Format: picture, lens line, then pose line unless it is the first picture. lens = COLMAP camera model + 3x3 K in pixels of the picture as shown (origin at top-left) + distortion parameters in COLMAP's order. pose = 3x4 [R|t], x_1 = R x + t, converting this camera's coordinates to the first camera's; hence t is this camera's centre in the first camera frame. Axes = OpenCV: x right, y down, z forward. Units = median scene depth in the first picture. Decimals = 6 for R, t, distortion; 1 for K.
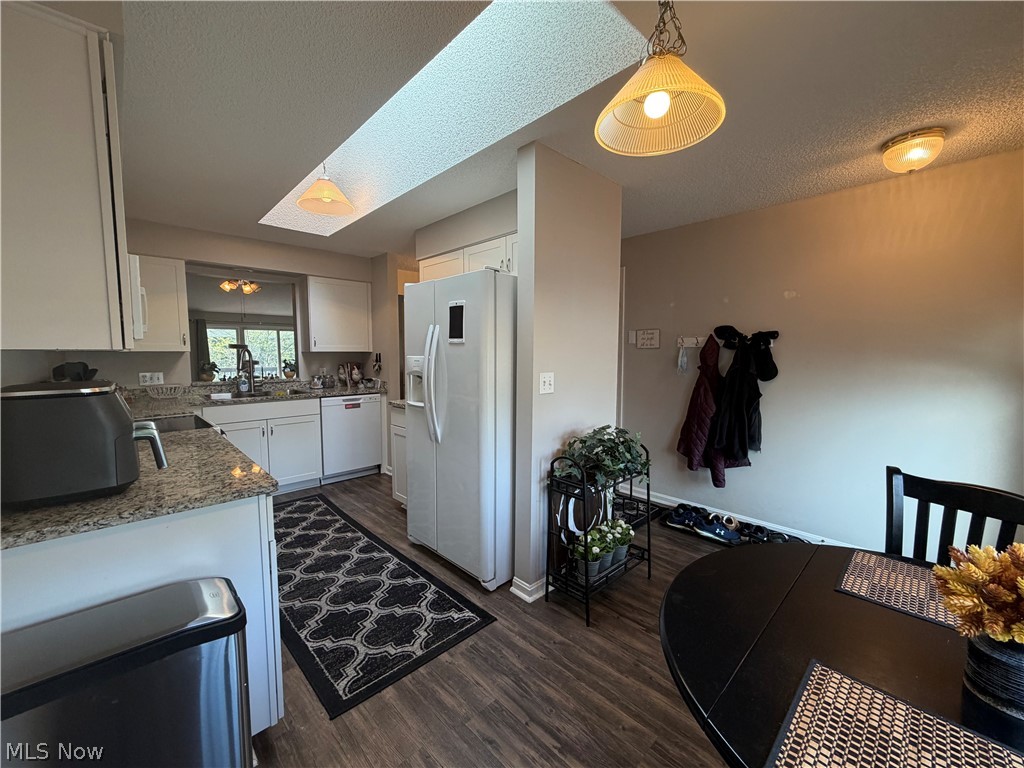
lens RADIAL K [[406.7, 0, 510.3], [0, 406.7, 384.8], [0, 0, 1]] dist [0.000844, 0.000079]
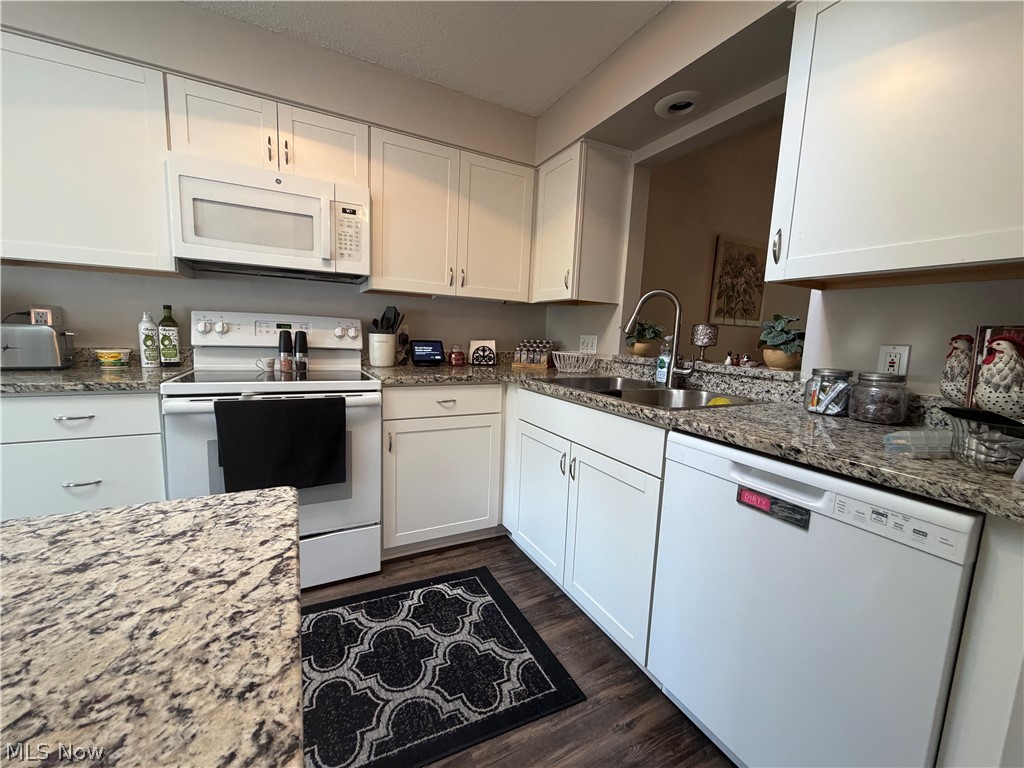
lens RADIAL K [[406.7, 0, 508.4], [0, 406.7, 385.0], [0, 0, 1]] dist [0.000844, 0.000079]
pose [[-0.295112, 0.113684, -0.948675, -0.162026], [-0.111500, 0.982015, 0.152364, -0.035154], [0.948935, 0.150741, -0.277128, 1.047103]]
